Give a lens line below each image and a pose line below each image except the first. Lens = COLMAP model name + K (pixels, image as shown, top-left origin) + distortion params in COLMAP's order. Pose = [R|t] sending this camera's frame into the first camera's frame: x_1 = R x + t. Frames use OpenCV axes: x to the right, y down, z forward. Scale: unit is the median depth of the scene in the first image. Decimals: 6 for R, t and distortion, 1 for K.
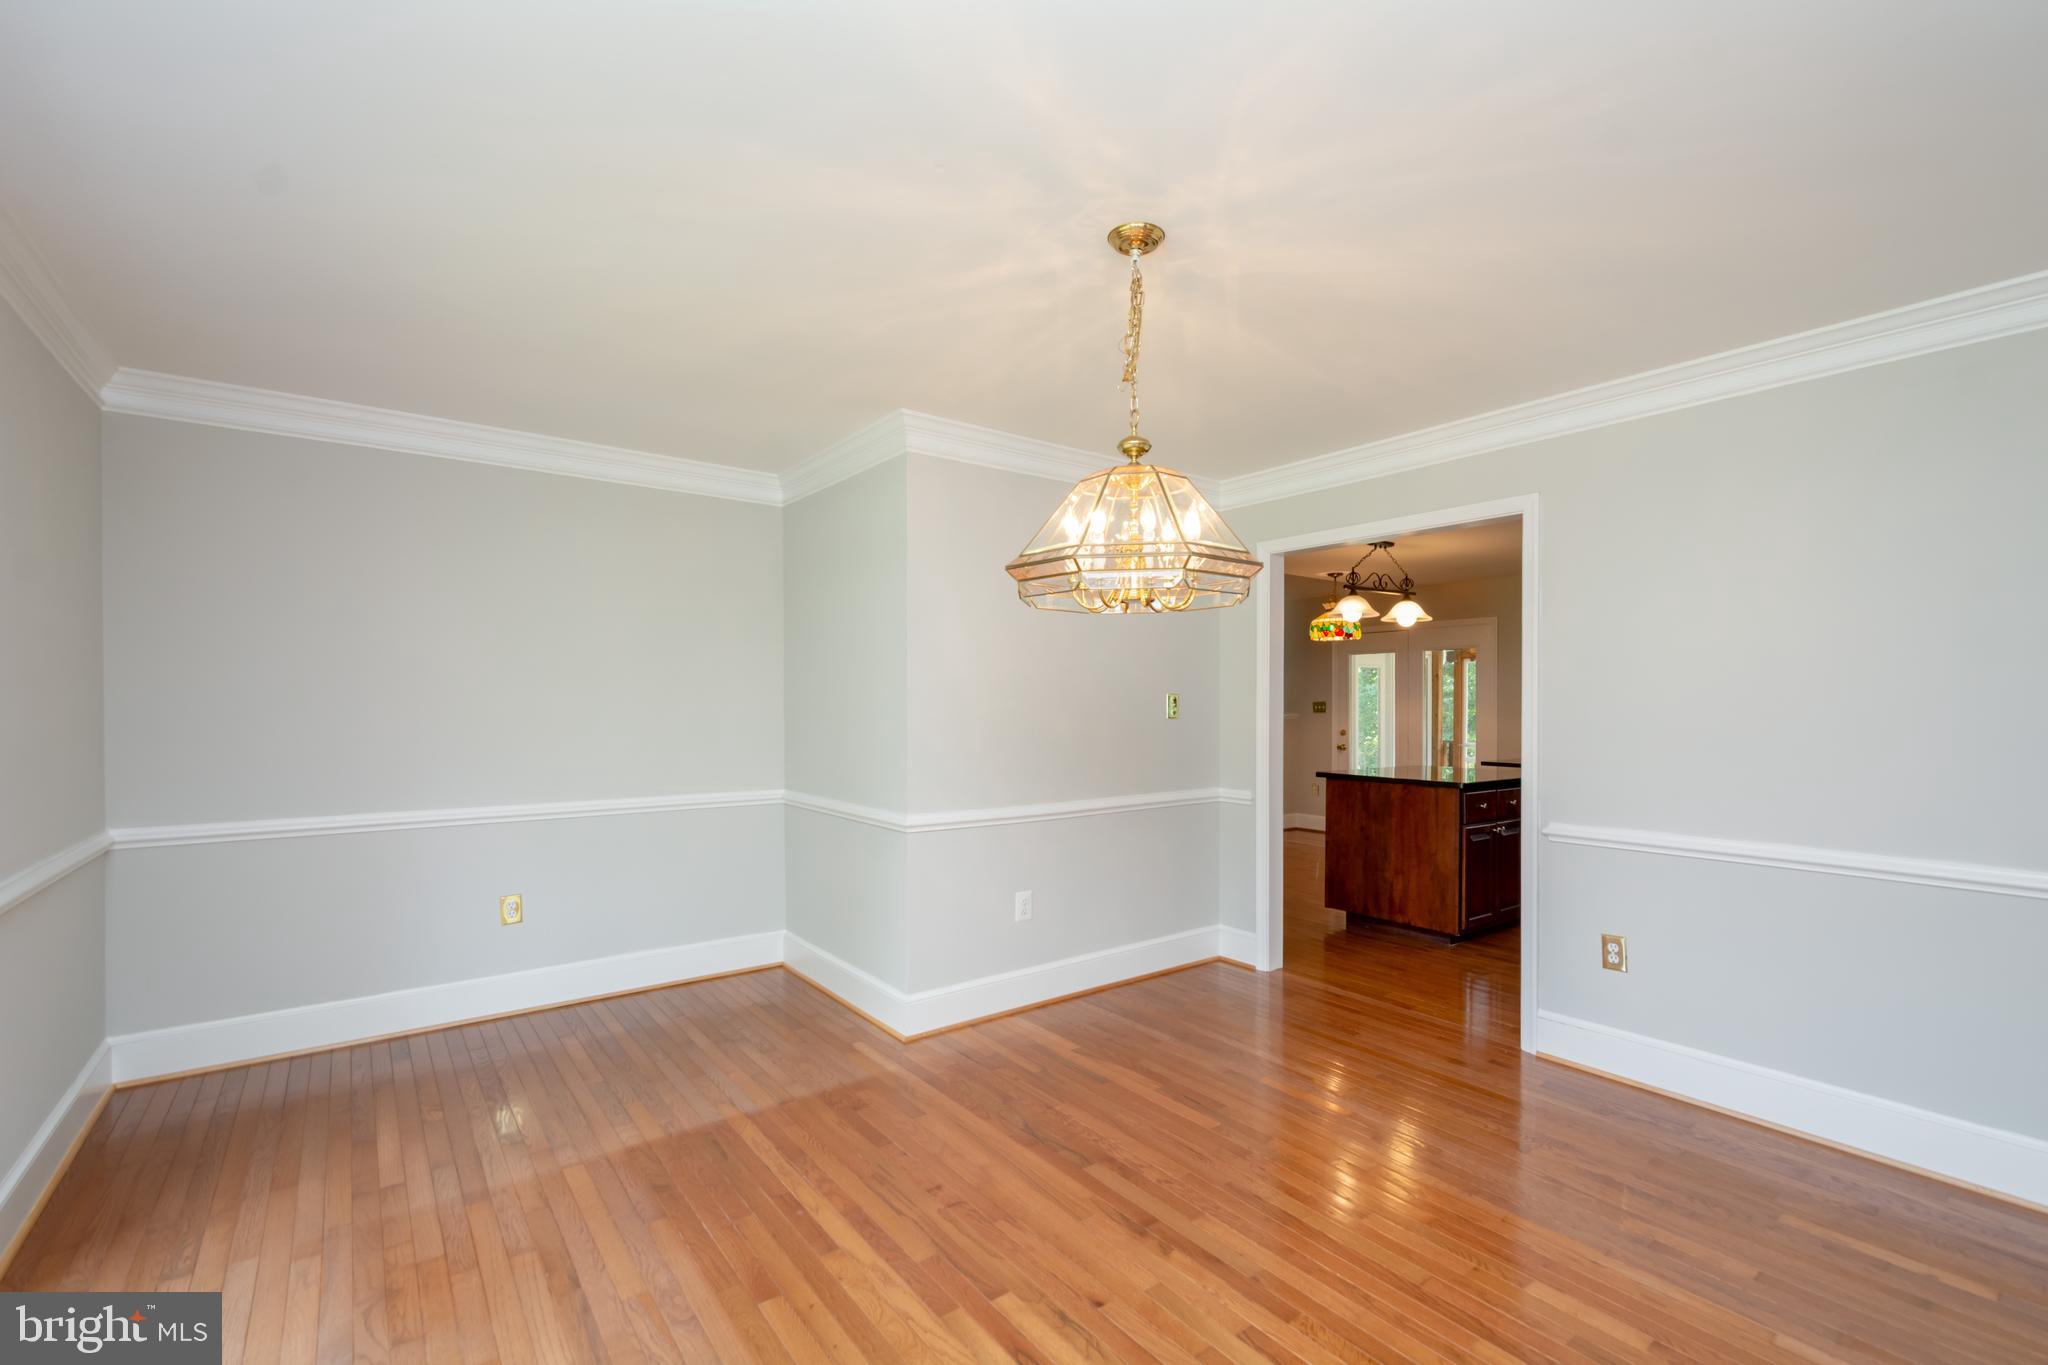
lens RADIAL K [[888.6, 0, 1024.1], [0, 888.6, 686.8], [0, 0, 1]] dist [0.001305, -0.000012]
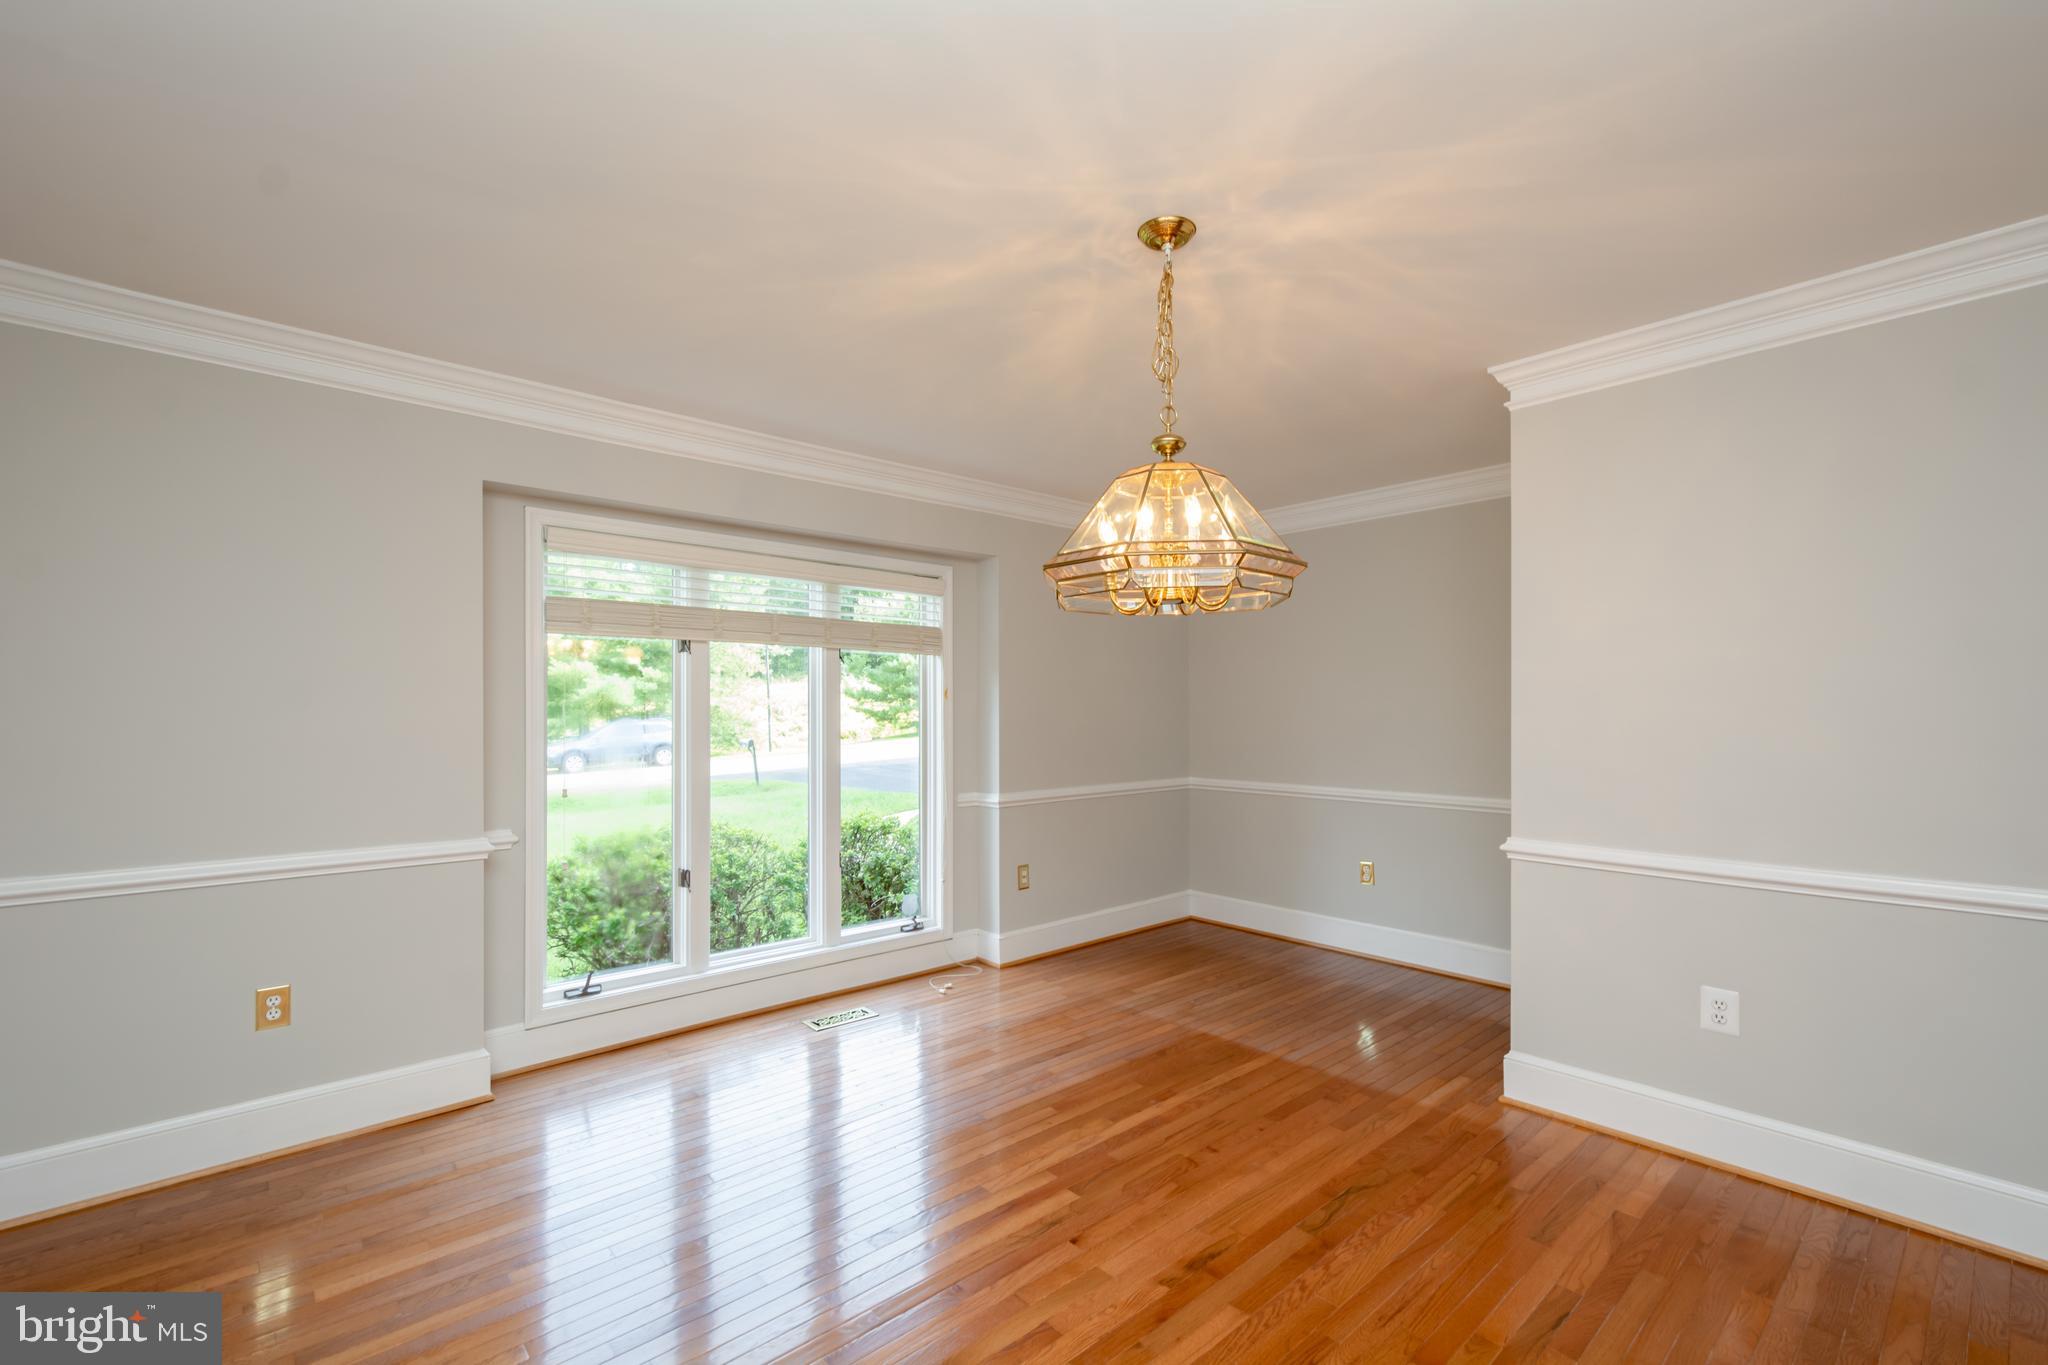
lens RADIAL K [[888.6, 0, 1024.5], [0, 888.6, 696.0], [0, 0, 1]] dist [0.001305, -0.000012]
pose [[0.080516, -0.012586, -0.996674, 0.832797], [0.017316, 0.999787, -0.011226, 0.023006], [0.996603, -0.016355, 0.080717, 0.607203]]
